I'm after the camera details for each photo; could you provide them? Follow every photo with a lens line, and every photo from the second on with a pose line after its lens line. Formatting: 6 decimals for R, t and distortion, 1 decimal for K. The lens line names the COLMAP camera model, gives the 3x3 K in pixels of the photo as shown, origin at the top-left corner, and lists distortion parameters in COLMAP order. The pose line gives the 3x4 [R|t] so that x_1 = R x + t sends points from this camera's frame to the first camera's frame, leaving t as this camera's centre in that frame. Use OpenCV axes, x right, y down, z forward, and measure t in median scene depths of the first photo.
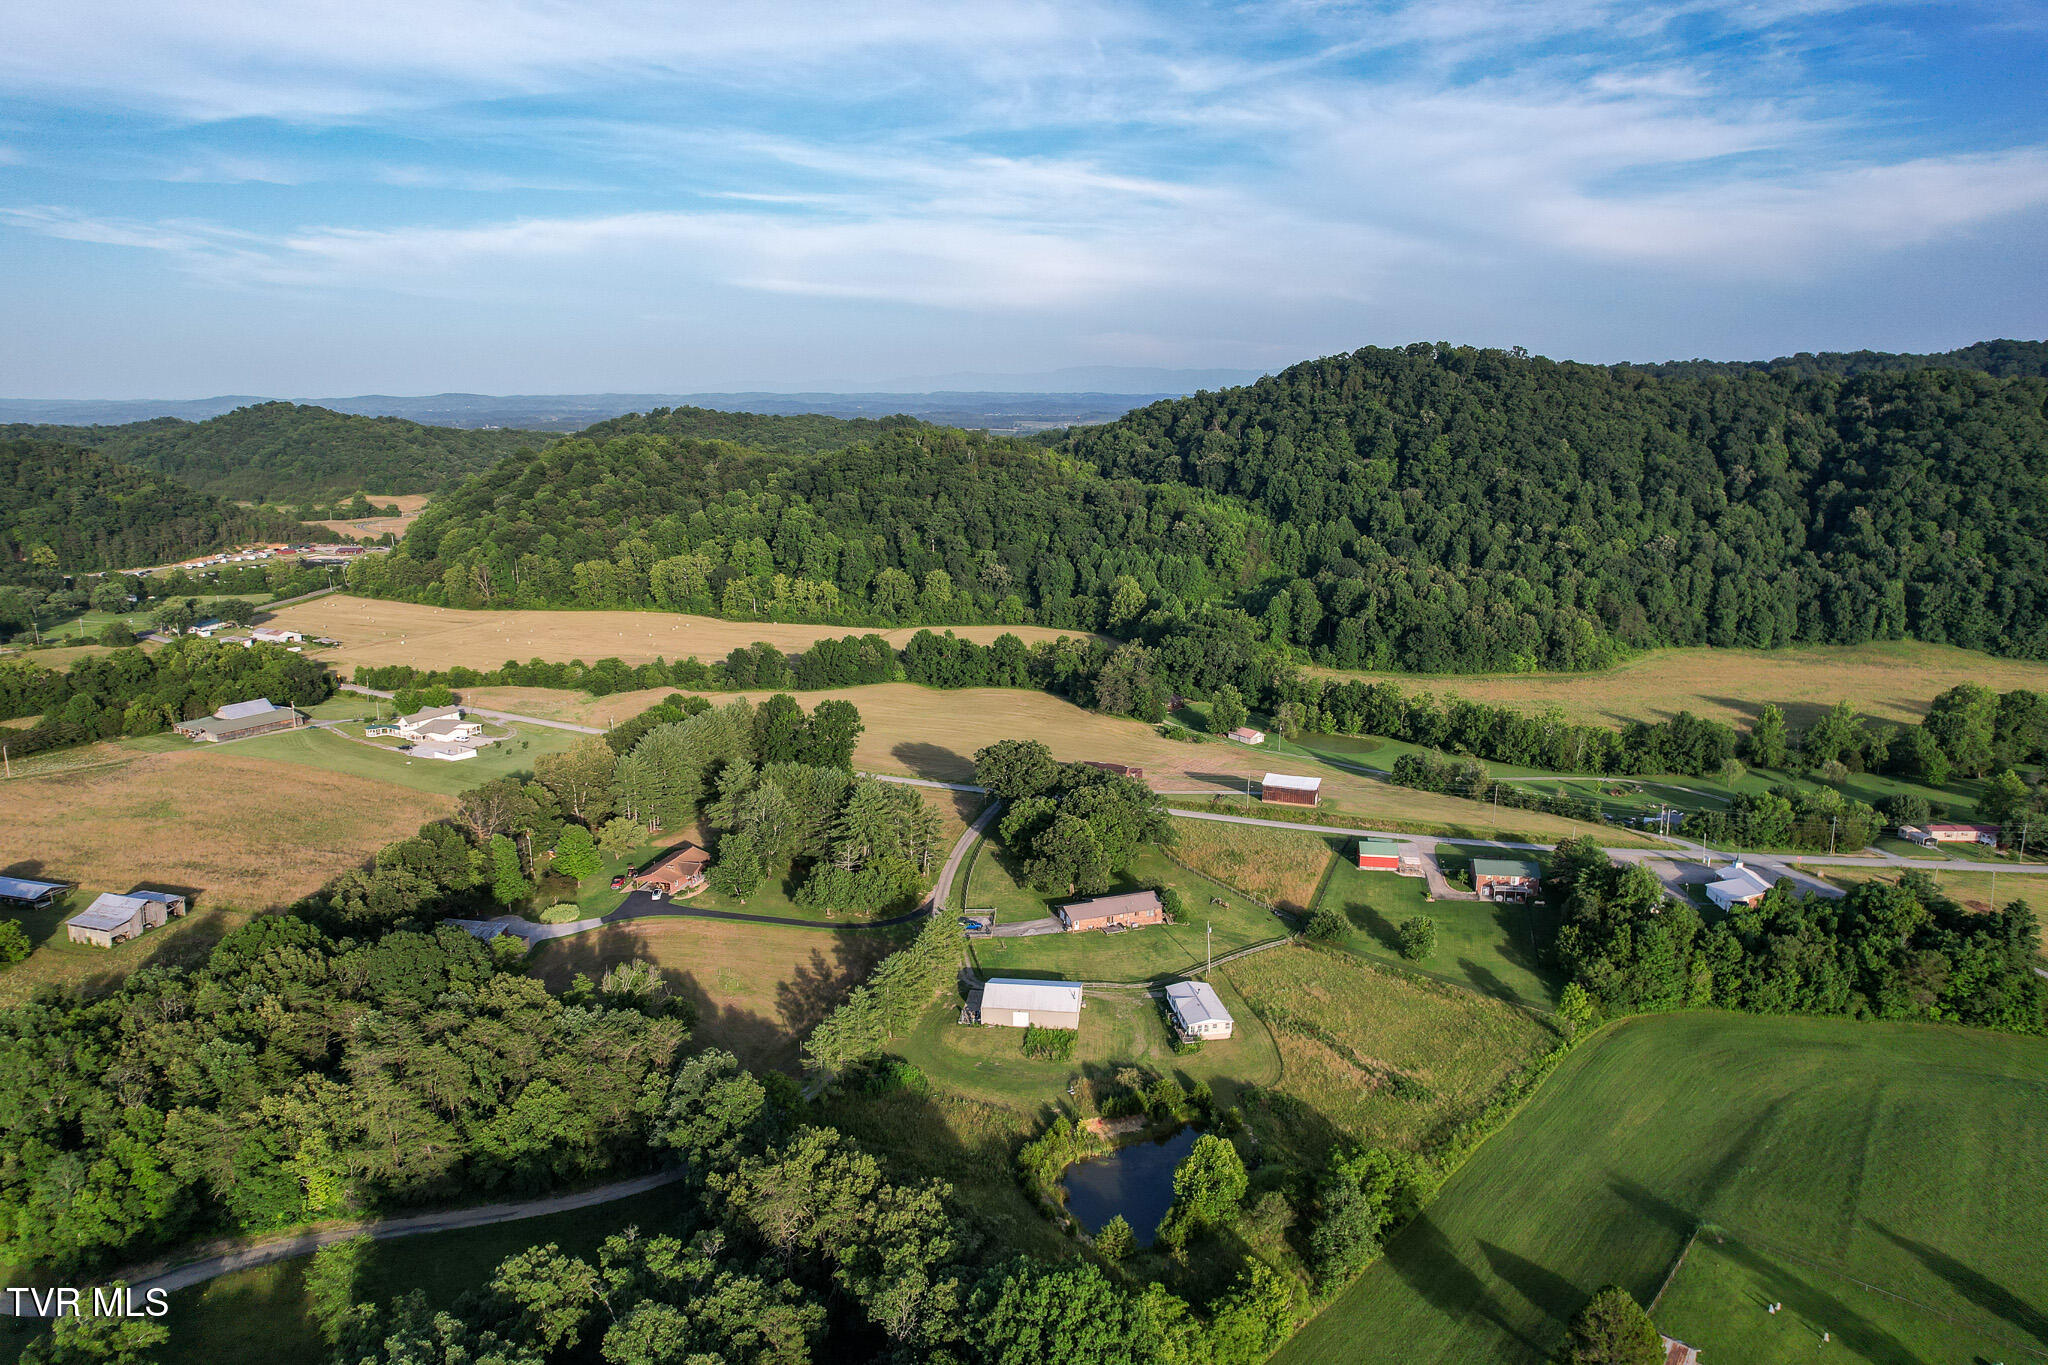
lens RADIAL K [[1308.2, 0, 1024.0], [0, 1308.2, 682.5], [0, 0, 1]] dist [-0.082337, 0.070808]
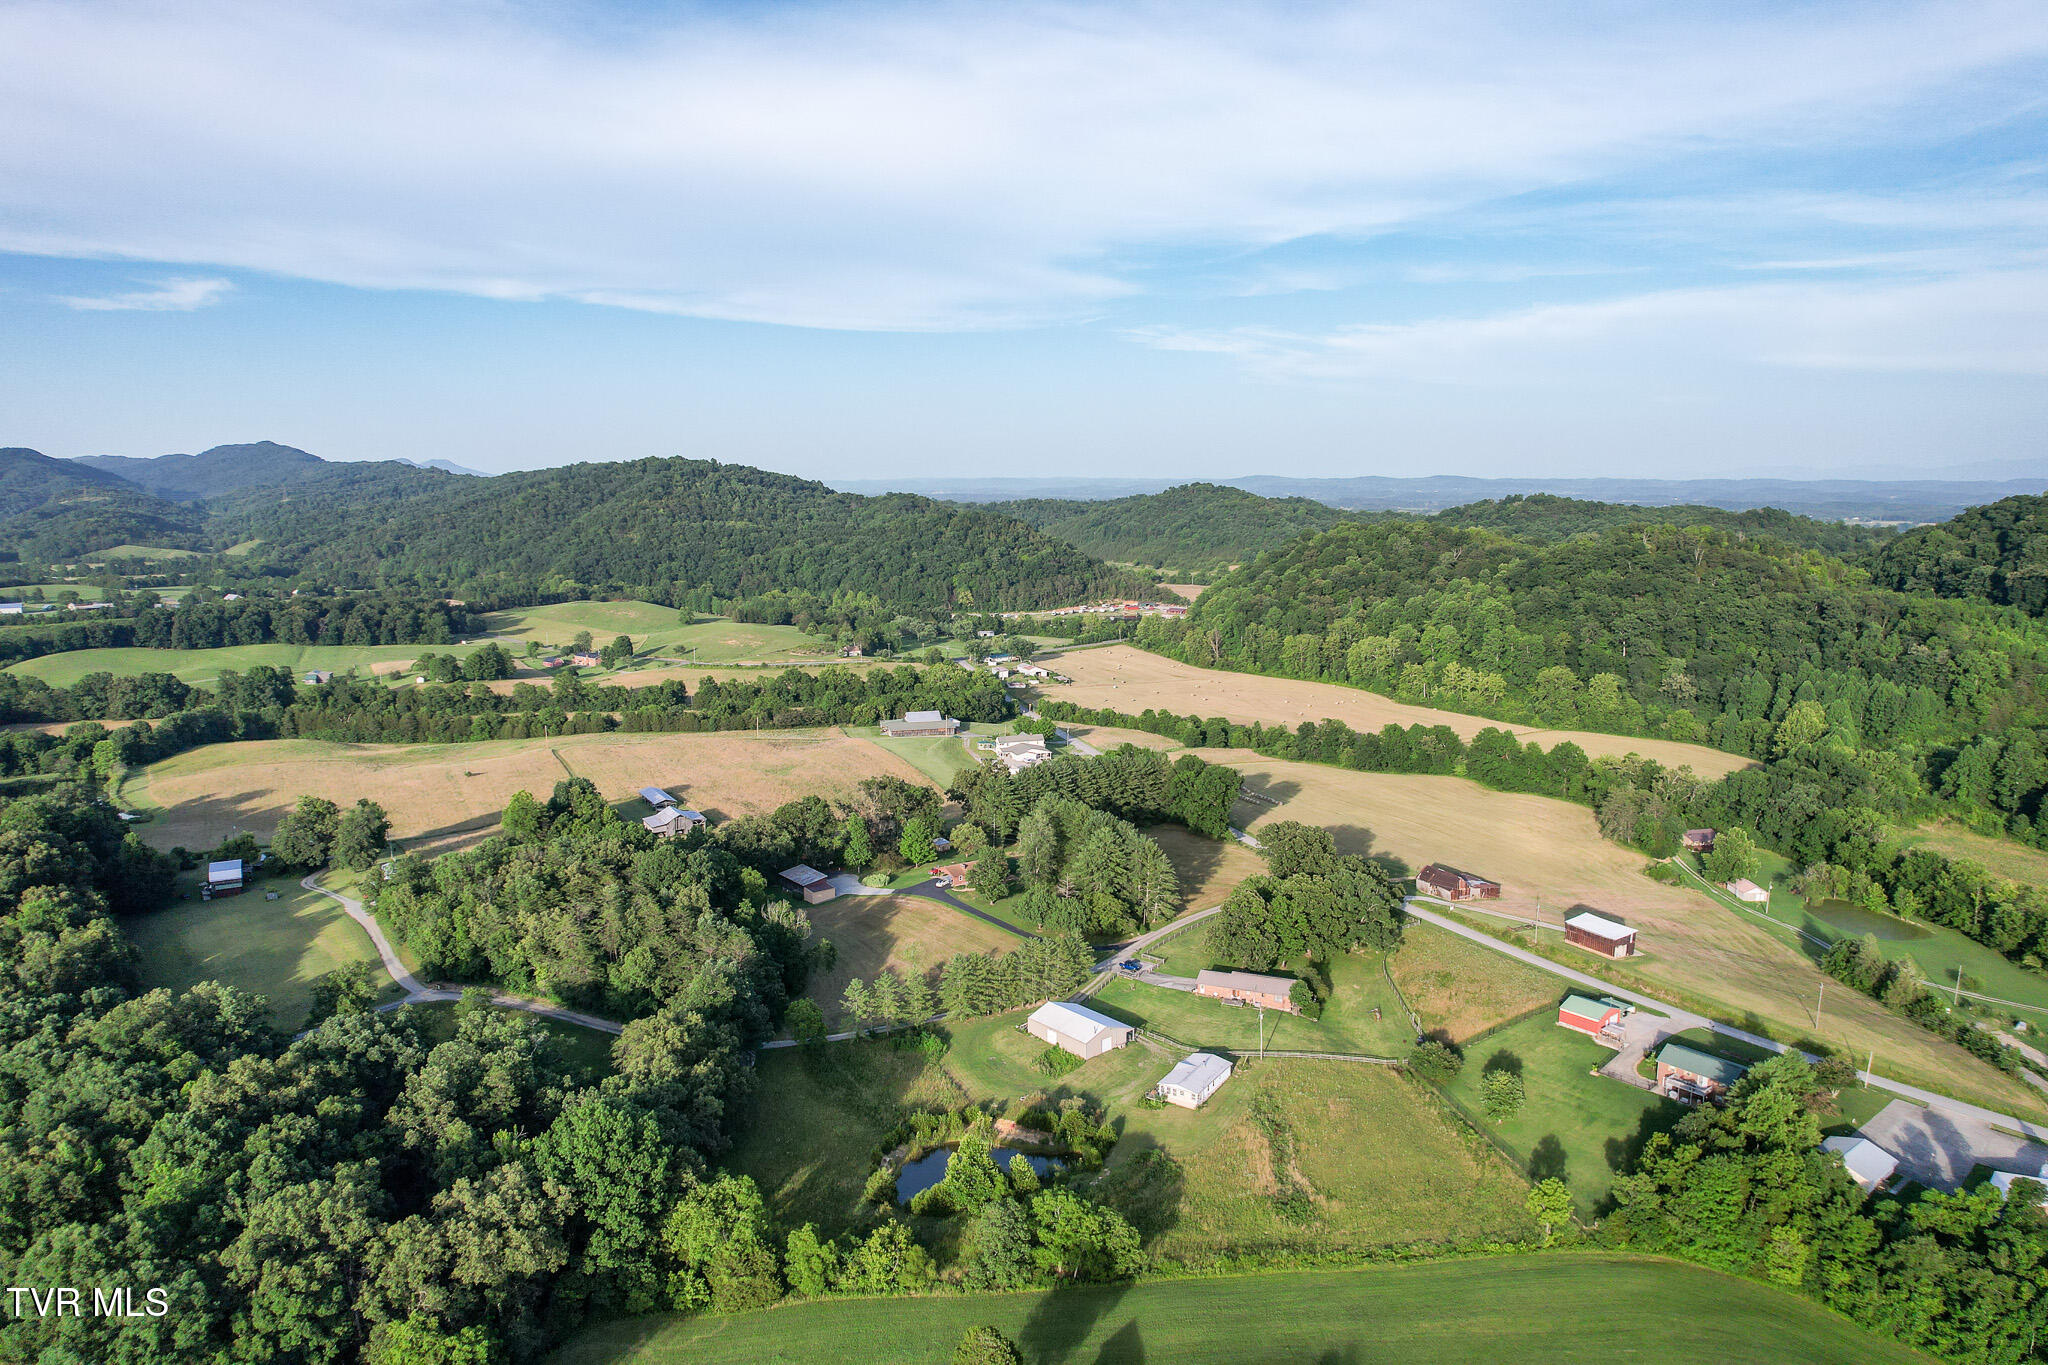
lens RADIAL K [[1308.2, 0, 1024.0], [0, 1308.2, 682.5], [0, 0, 1]] dist [-0.082337, 0.070808]
pose [[0.744780, 0.102986, -0.659315, 0.183800], [-0.143601, 0.989606, -0.007638, -0.009906], [0.651675, 0.100367, 0.751828, 0.023728]]
